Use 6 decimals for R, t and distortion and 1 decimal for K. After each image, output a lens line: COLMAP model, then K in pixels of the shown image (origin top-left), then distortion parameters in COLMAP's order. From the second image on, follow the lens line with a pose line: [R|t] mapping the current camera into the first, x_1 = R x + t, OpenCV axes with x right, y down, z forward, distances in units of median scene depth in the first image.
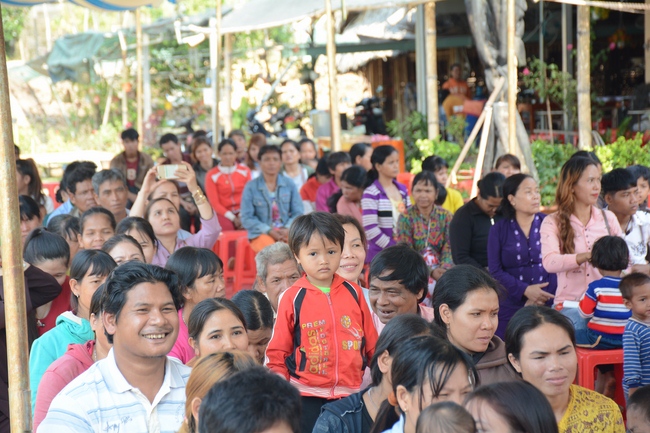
lens RADIAL K [[2358.9, 0, 325.0], [0, 2358.9, 216.5], [0, 0, 1]] dist [0.116819, 1.028293]
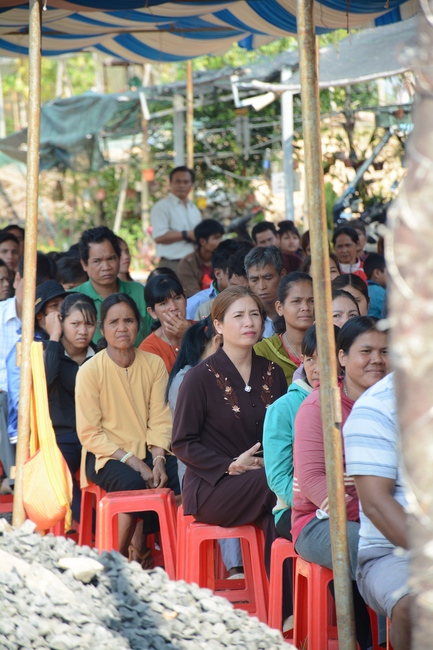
lens RADIAL K [[3865.1, 0, 216.5], [0, 3865.1, 325.0], [0, 0, 1]] dist [0.286613, 2.059047]
pose [[0.998704, -0.016122, -0.048268, -0.011247], [0.015218, 0.999703, -0.019030, 0.009444], [0.048560, 0.018270, 0.998653, -0.103079]]
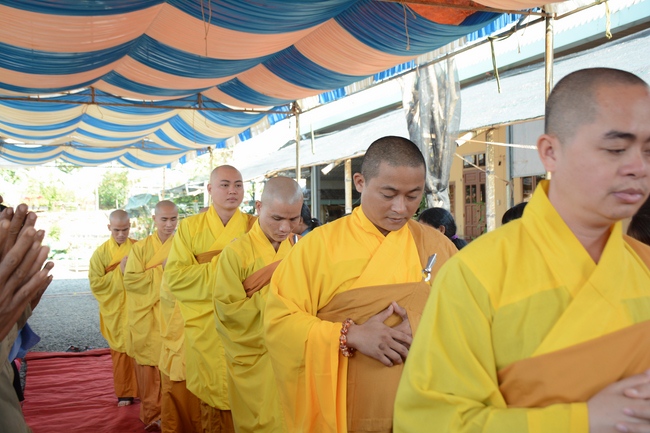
lens RADIAL K [[826.5, 0, 325.0], [0, 826.5, 216.5], [0, 0, 1]] dist [0.006191, 0.002255]
pose [[0.994439, 0.033954, 0.099691, -0.013240], [-0.026616, 0.996900, -0.074036, -0.007356], [-0.101896, 0.070971, 0.992260, 0.255361]]
